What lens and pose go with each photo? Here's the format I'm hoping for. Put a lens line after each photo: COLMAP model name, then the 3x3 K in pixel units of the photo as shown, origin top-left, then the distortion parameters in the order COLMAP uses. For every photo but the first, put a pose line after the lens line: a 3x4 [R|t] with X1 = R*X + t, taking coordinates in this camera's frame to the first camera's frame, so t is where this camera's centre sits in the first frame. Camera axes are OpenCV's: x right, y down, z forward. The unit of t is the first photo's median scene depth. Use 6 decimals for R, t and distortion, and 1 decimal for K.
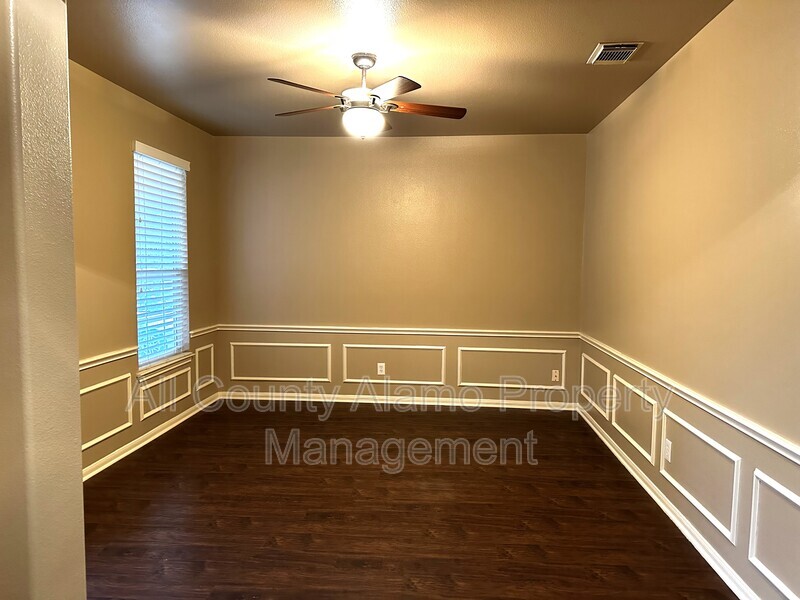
lens RADIAL K [[563.9, 0, 401.4], [0, 563.9, 300.5], [0, 0, 1]] dist [0.009023, -0.009491]
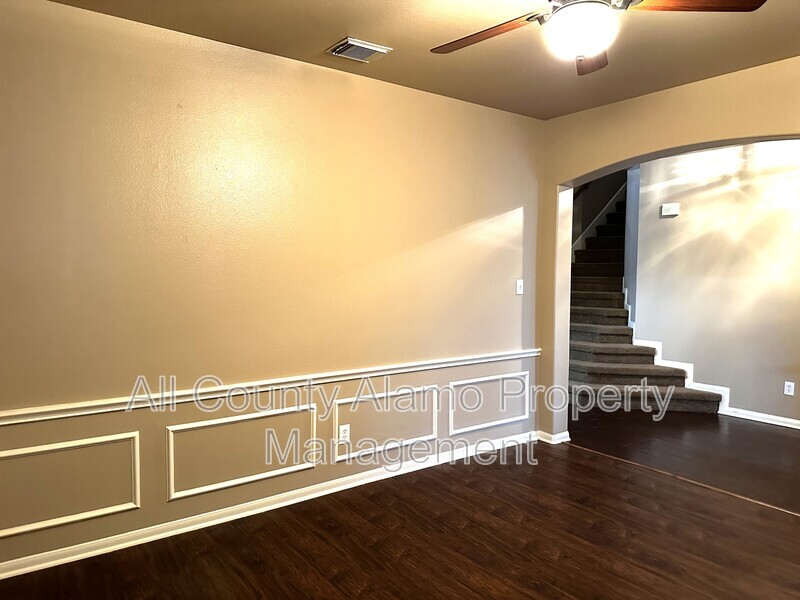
lens RADIAL K [[563.9, 0, 399.7], [0, 563.9, 299.2], [0, 0, 1]] dist [0.009023, -0.009491]
pose [[-0.652249, -0.061518, 0.755505, -0.474161], [0.039641, 0.992569, 0.115044, -0.137525], [-0.756968, 0.104986, -0.644963, 1.820231]]
